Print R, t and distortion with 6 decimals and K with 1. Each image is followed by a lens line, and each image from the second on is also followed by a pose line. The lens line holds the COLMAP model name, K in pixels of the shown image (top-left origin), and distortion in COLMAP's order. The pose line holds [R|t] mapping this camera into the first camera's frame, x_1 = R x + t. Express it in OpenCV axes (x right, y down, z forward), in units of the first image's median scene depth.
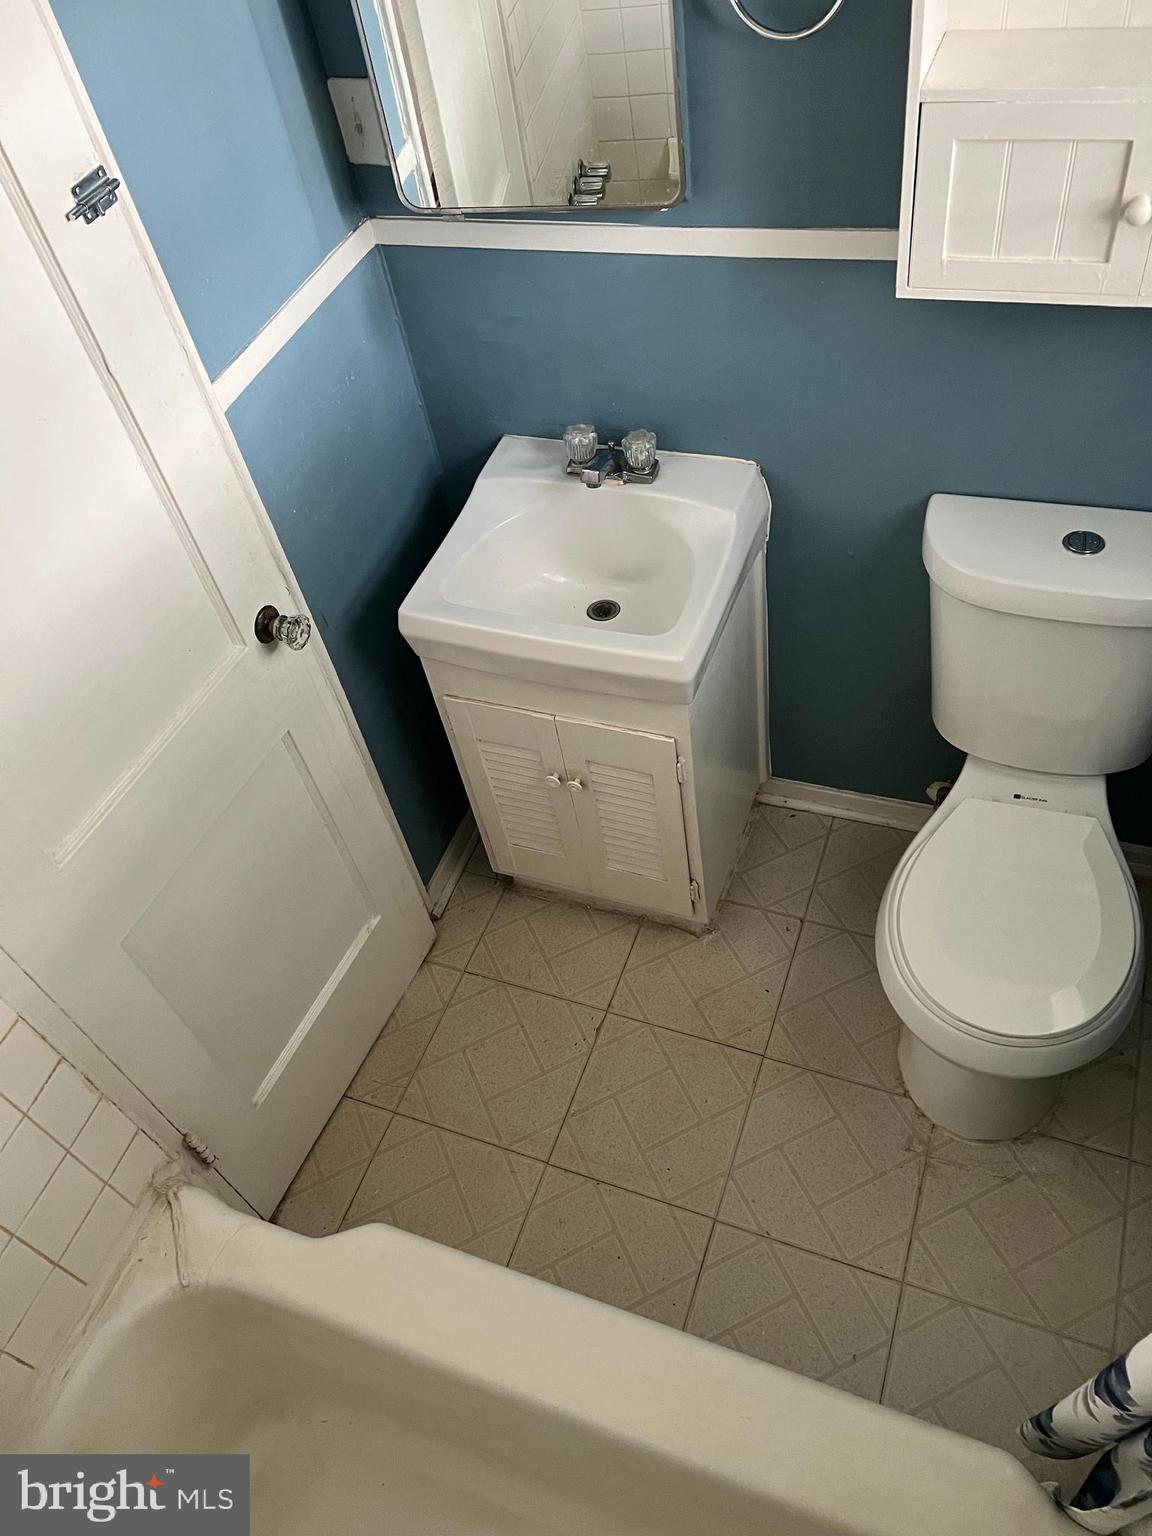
lens RADIAL K [[1149.0, 0, 577.4], [0, 1149.0, 760.3], [0, 0, 1]] dist [0.056483, -0.062790]
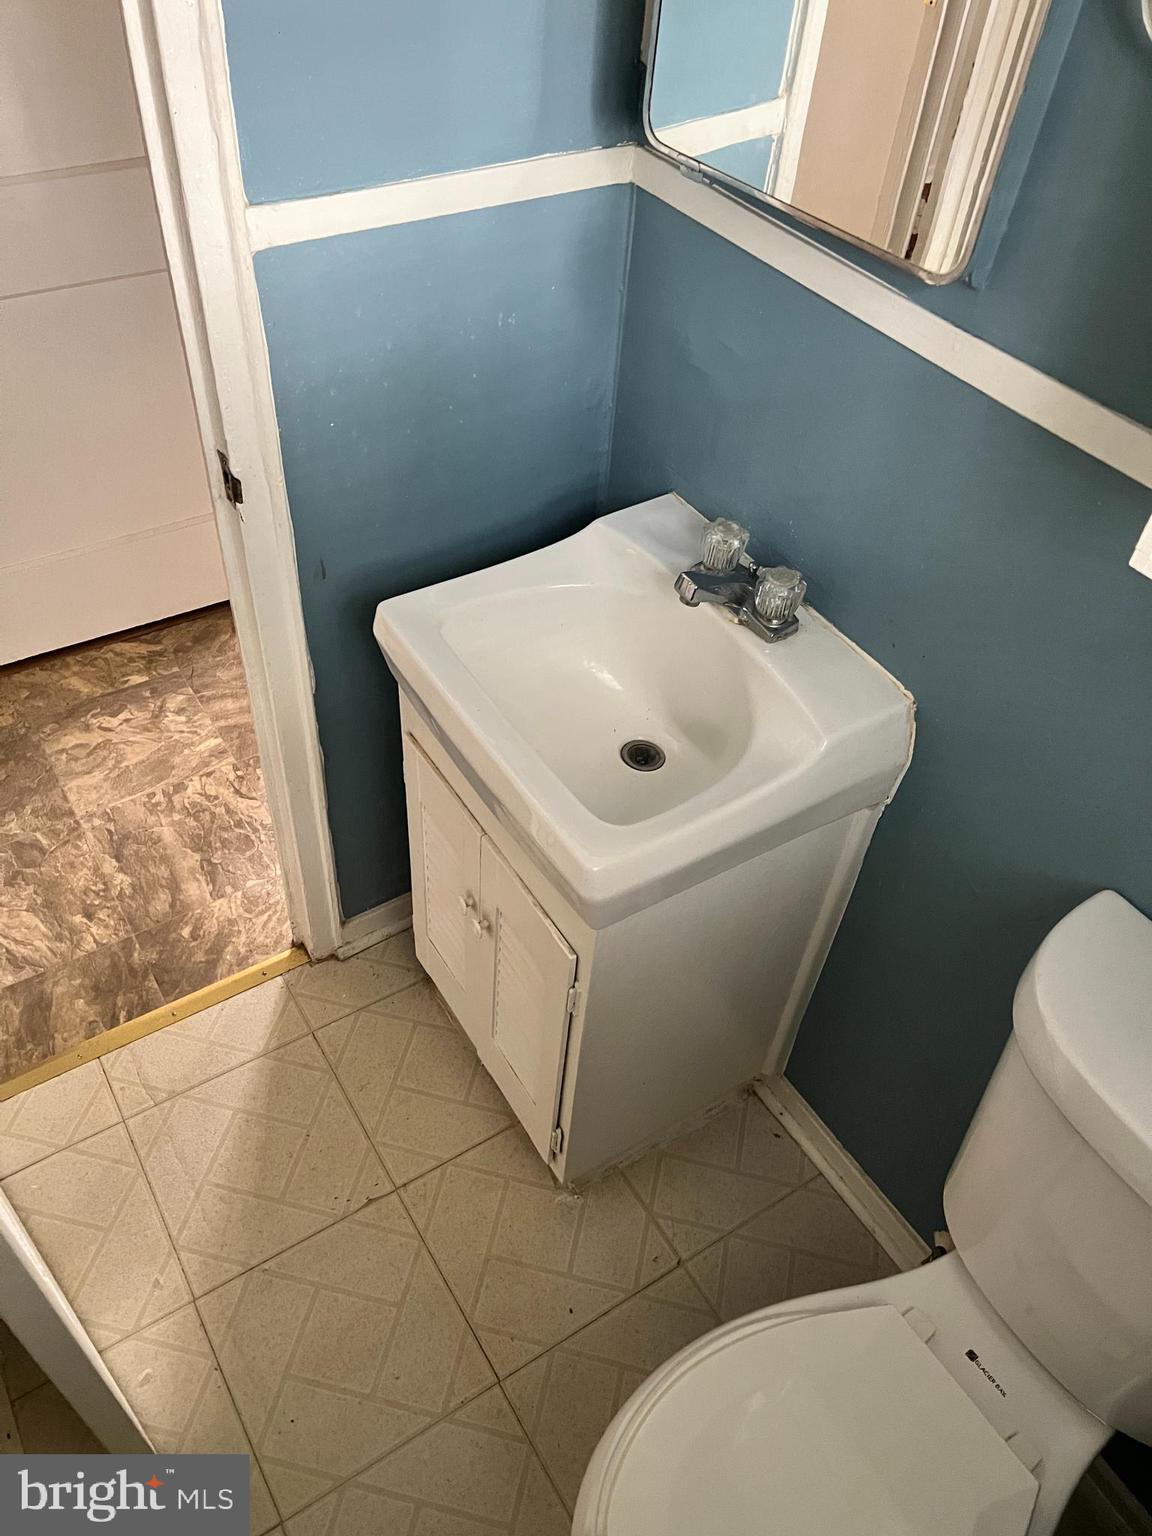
lens RADIAL K [[1149.0, 0, 567.3], [0, 1149.0, 781.2], [0, 0, 1]] dist [0.056483, -0.062790]
pose [[0.782225, 0.558814, -0.275412, 0.195793], [-0.564337, 0.822843, 0.066730, -0.138730], [0.263910, 0.103227, 0.959008, 0.281268]]
